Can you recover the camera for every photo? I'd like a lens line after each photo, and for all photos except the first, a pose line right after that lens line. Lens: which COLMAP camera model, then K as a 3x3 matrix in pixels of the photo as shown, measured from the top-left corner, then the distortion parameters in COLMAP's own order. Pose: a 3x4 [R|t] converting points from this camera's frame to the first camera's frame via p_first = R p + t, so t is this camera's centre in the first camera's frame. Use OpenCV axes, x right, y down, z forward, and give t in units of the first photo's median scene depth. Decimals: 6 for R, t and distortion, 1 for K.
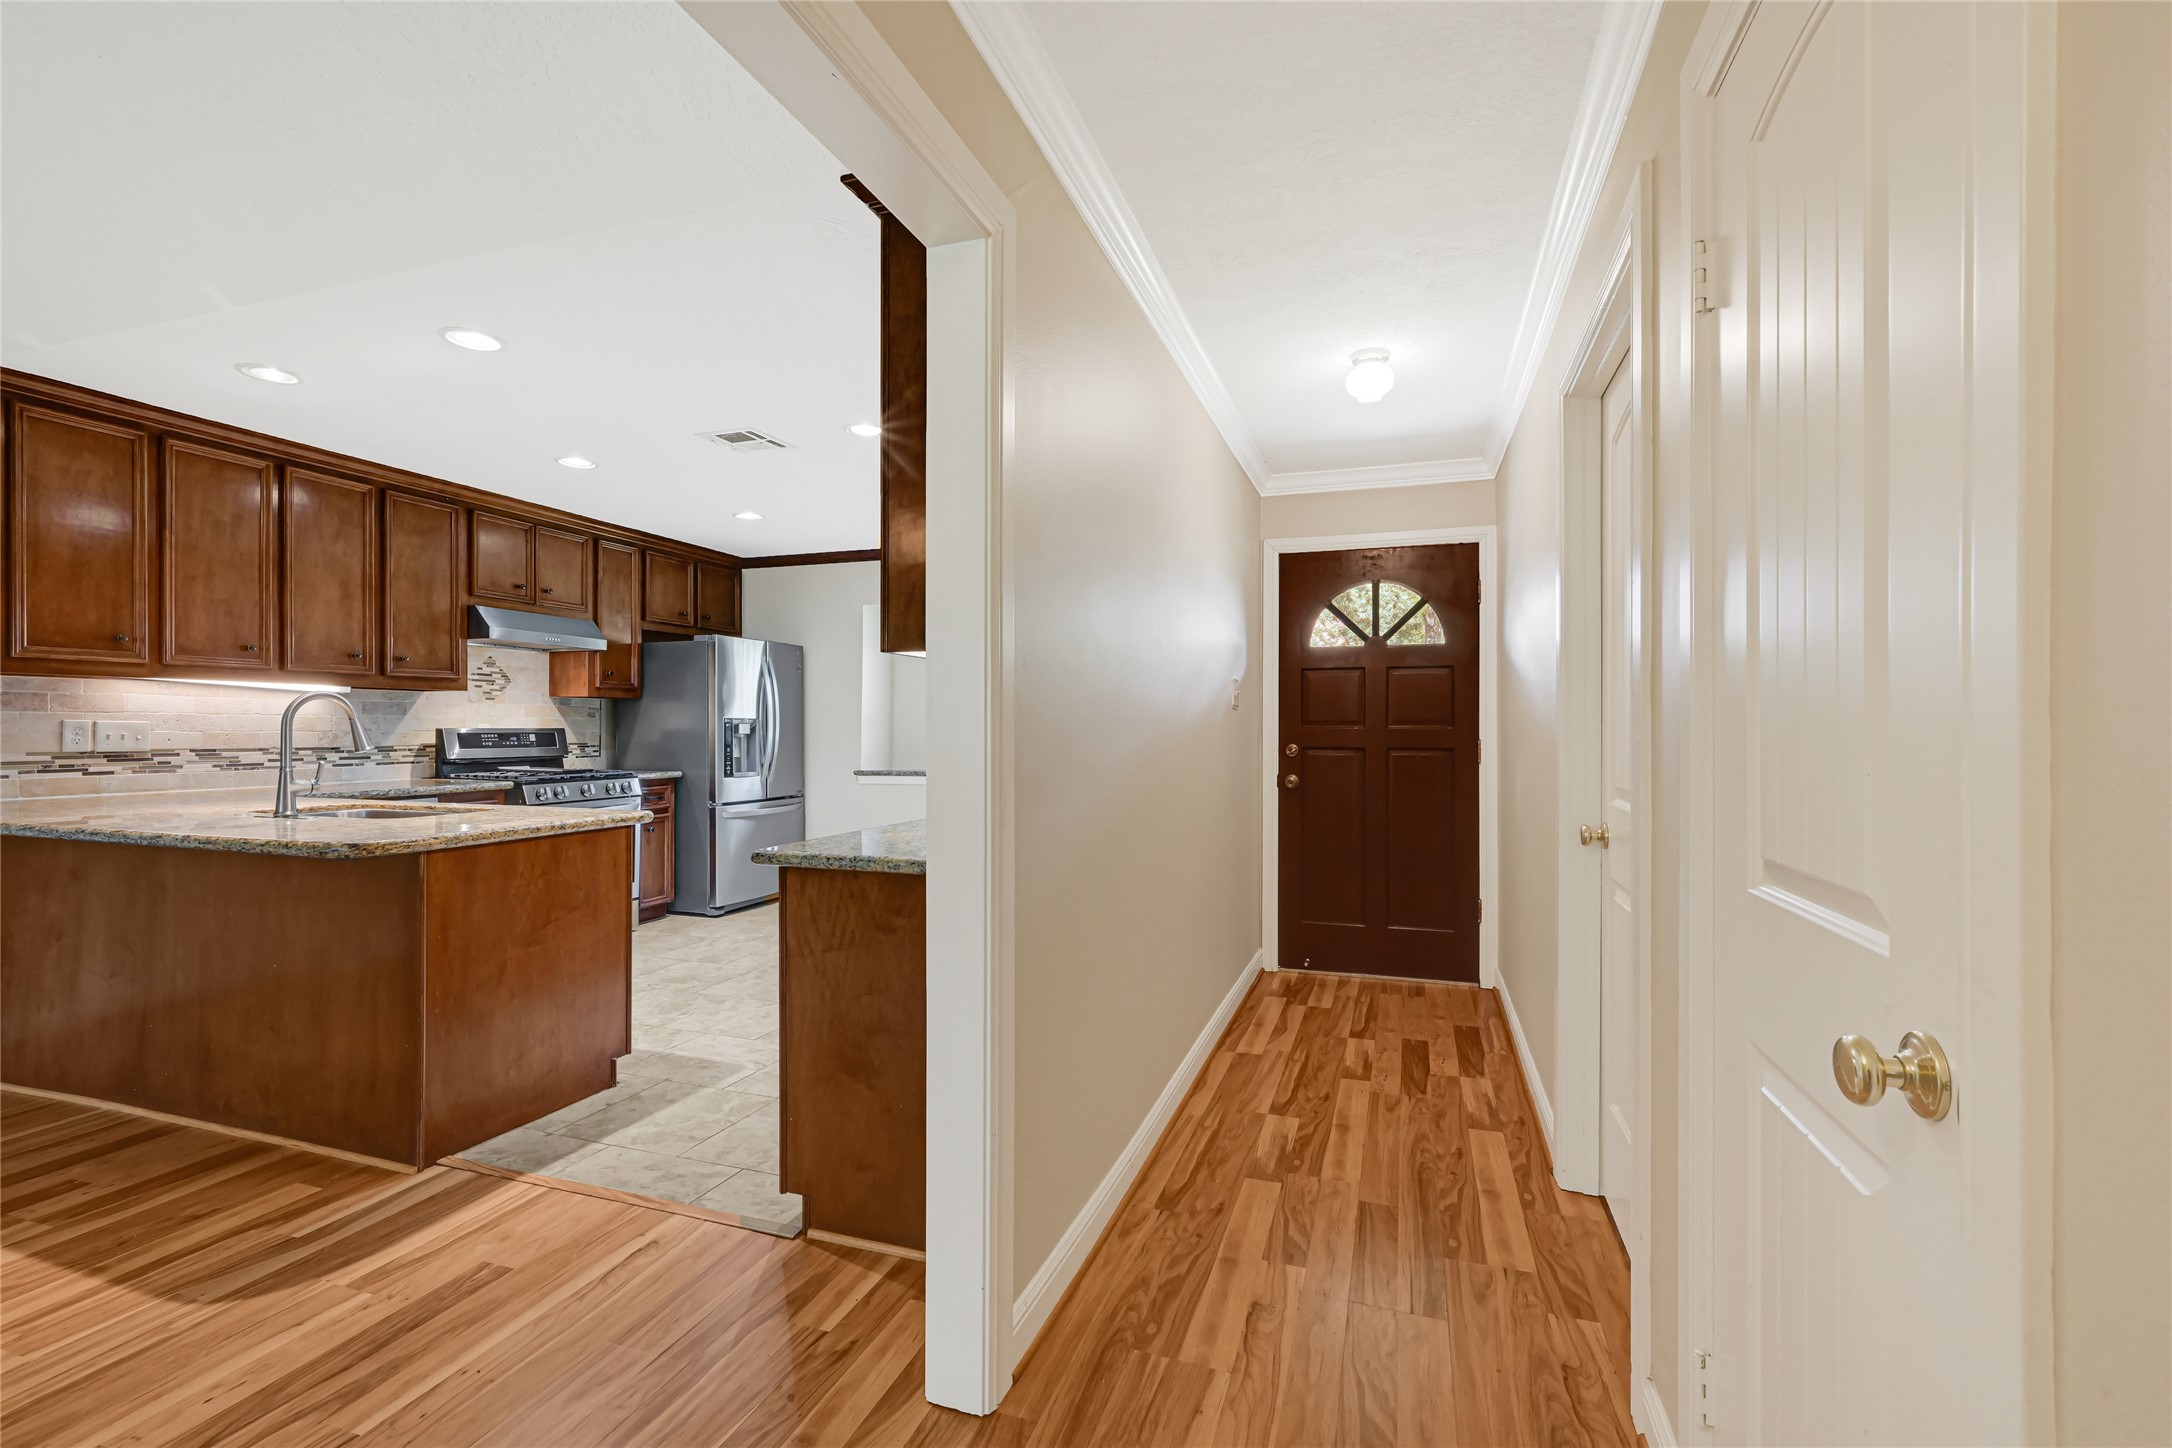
lens RADIAL K [[927.0, 0, 1104.8], [0, 927.0, 725.4], [0, 0, 1]] dist [-0.018039, 0.000850]
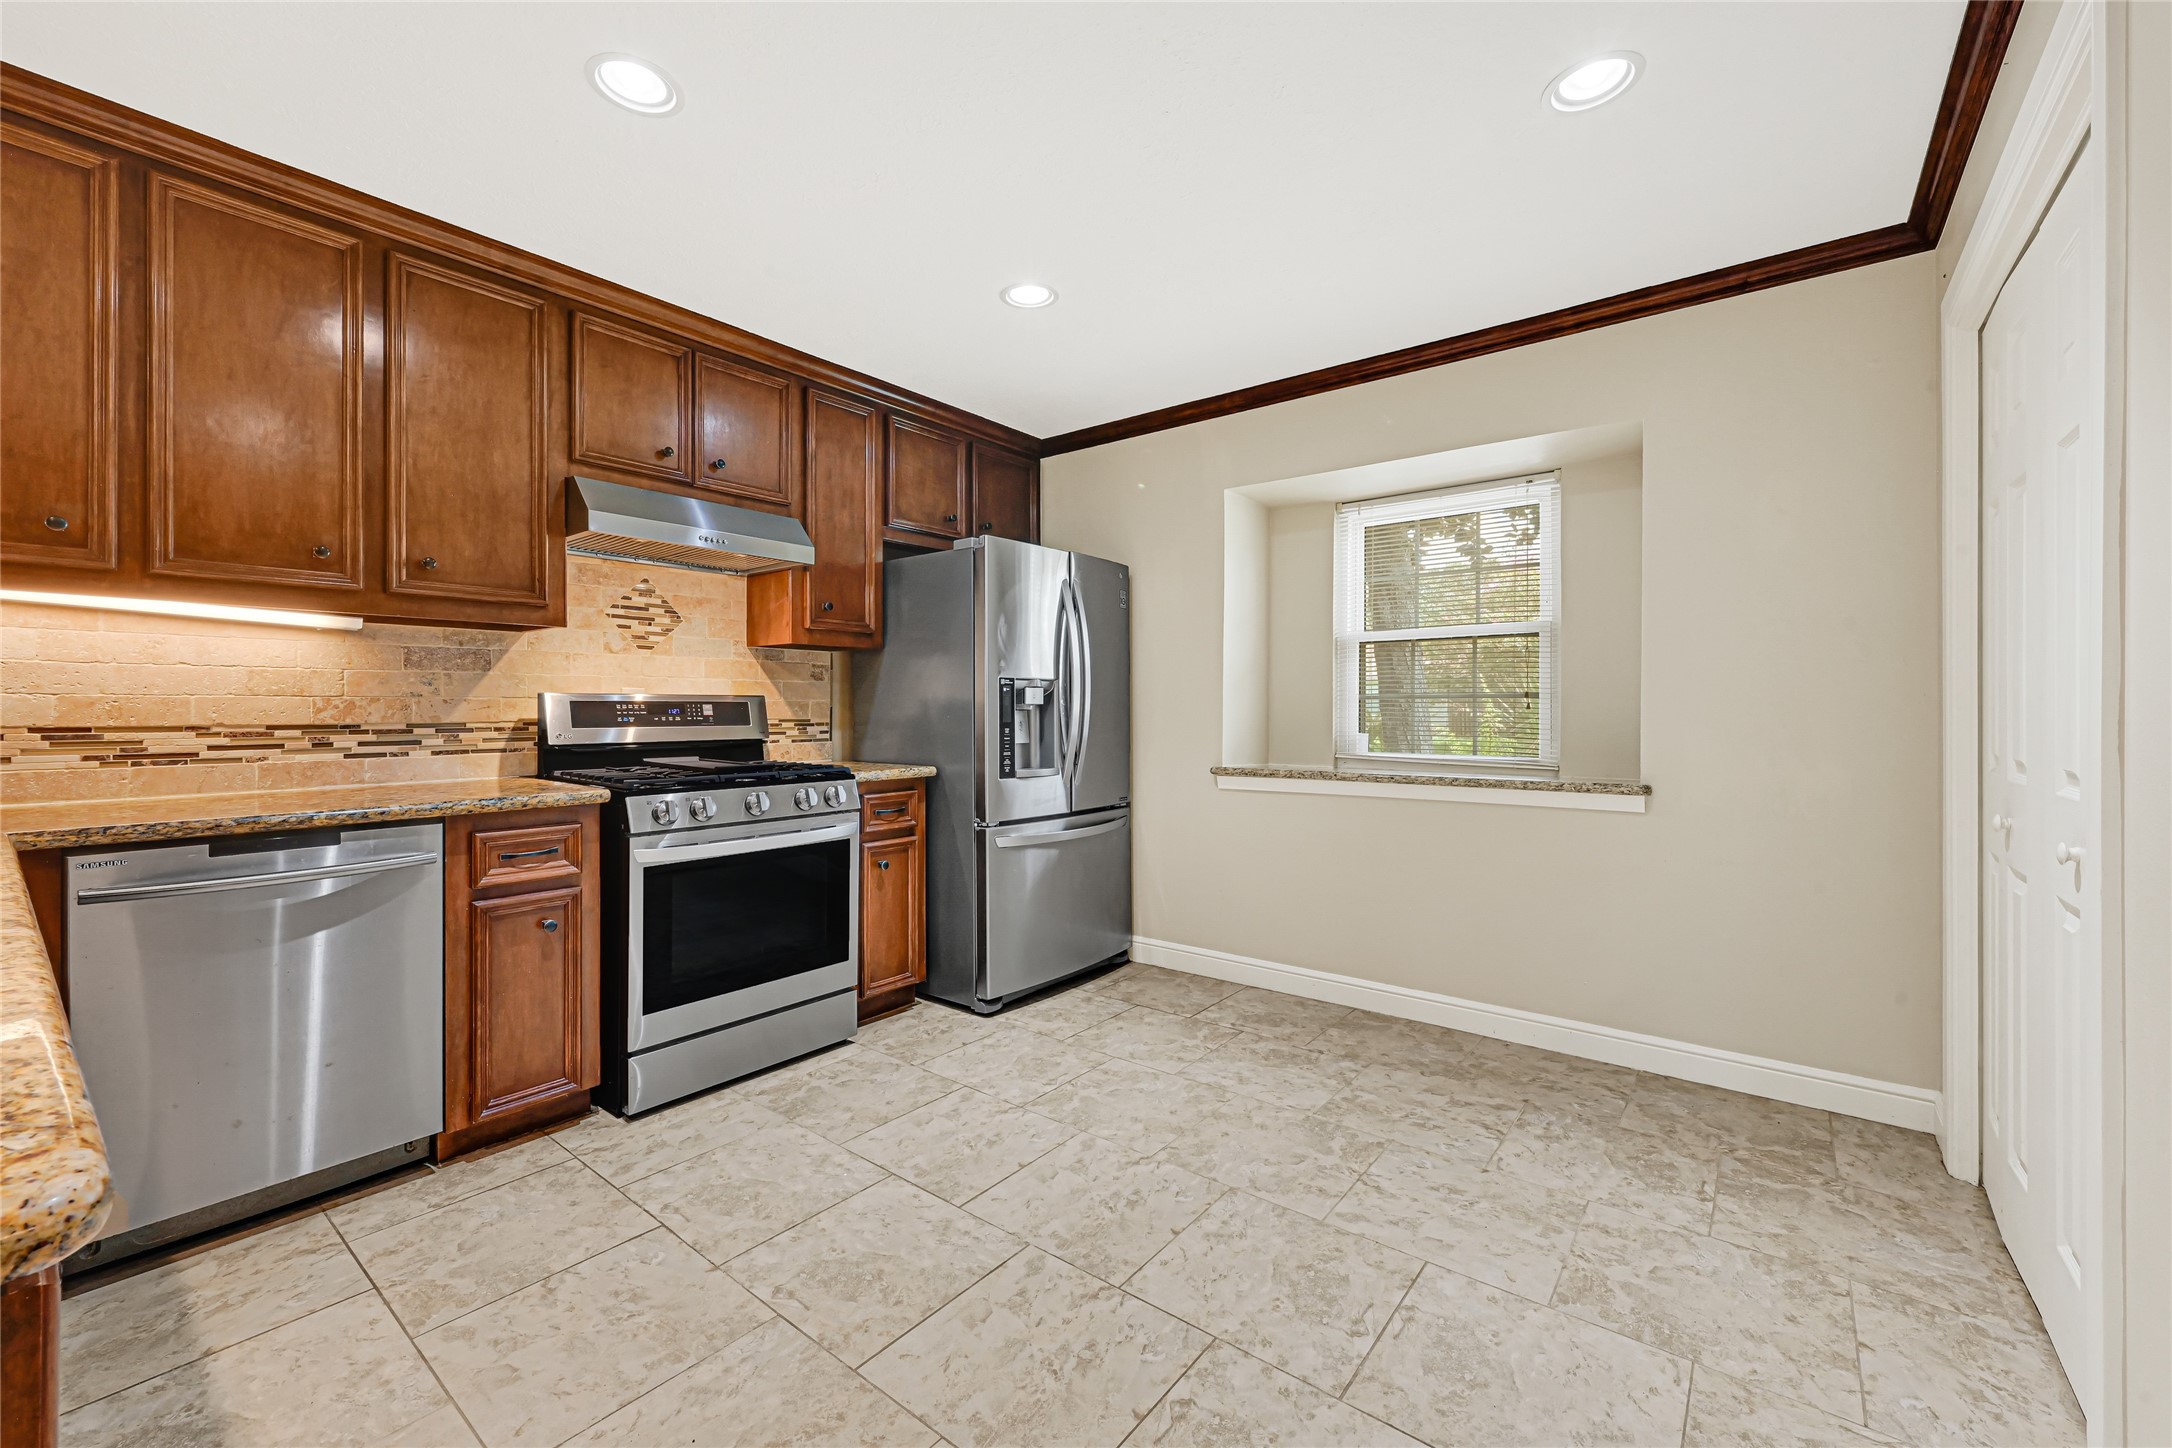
lens RADIAL K [[882.4, 0, 1090.1], [0, 882.4, 707.7], [0, 0, 1]] dist [0.000804, -0.000106]
pose [[0.935344, -0.001763, -0.353735, -0.191183], [0.002530, 0.999995, 0.001705, 0.012391], [0.353731, -0.002490, 0.935344, 0.591992]]
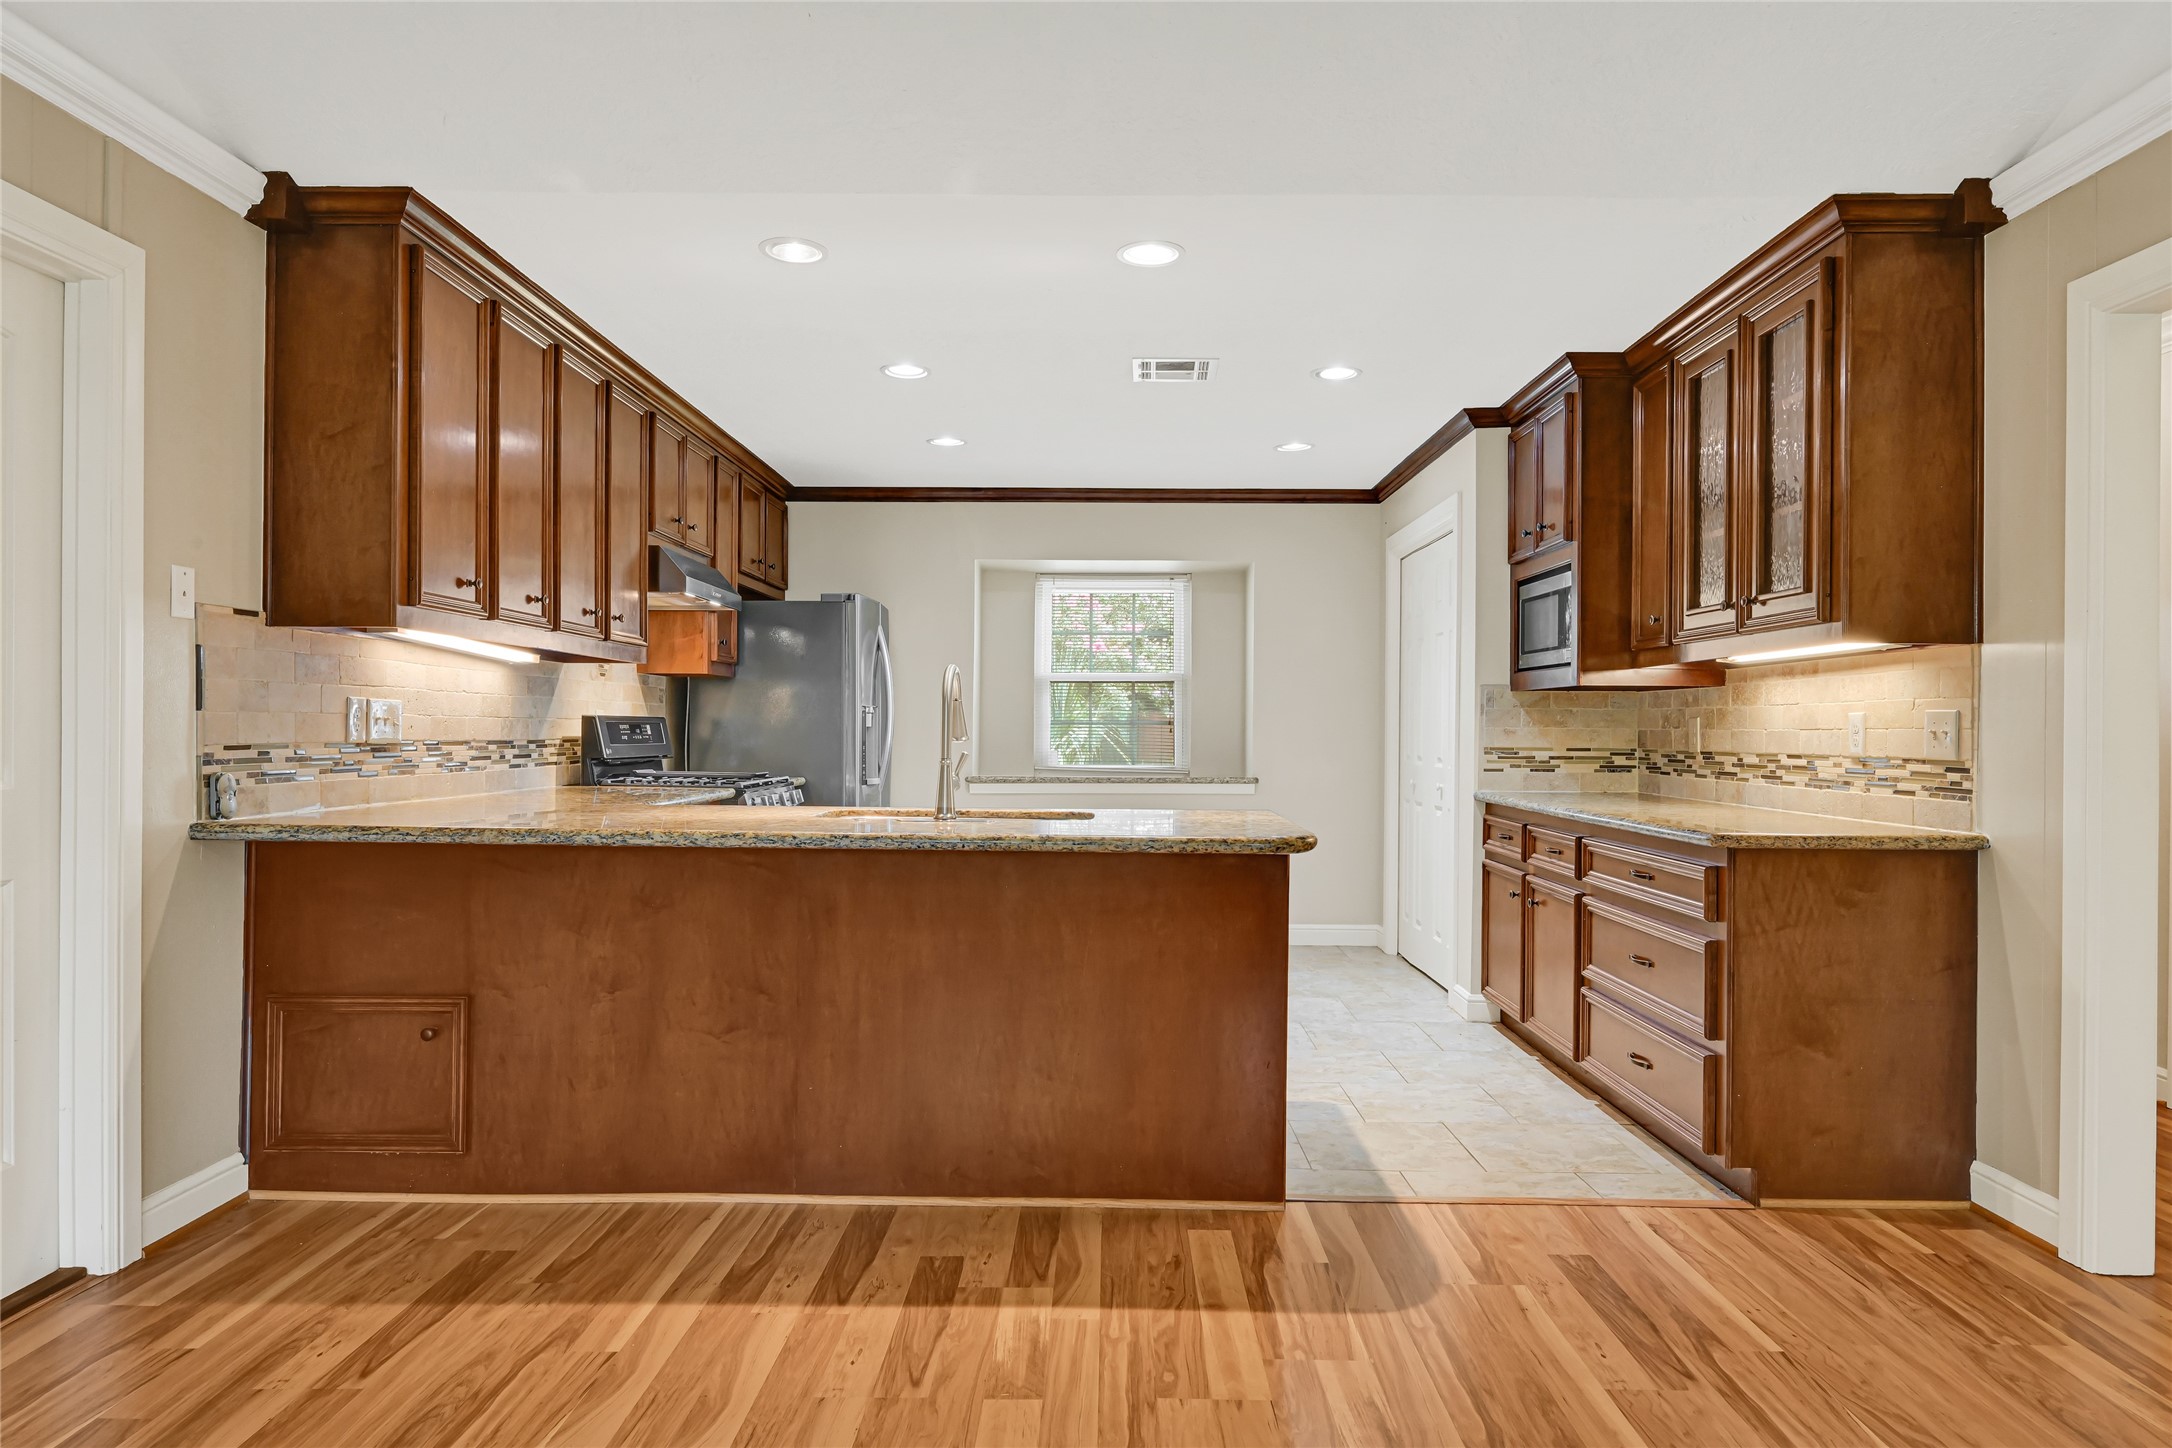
lens RADIAL K [[1336.5, 0, 1081.5], [0, 1336.5, 721.0], [0, 0, 1]] dist [-0.001290, 0.003327]
pose [[0.959563, 0.007865, 0.281385, -0.650755], [-0.006939, 0.999967, -0.004286, 0.009336], [-0.281409, 0.002160, 0.959585, -0.099580]]
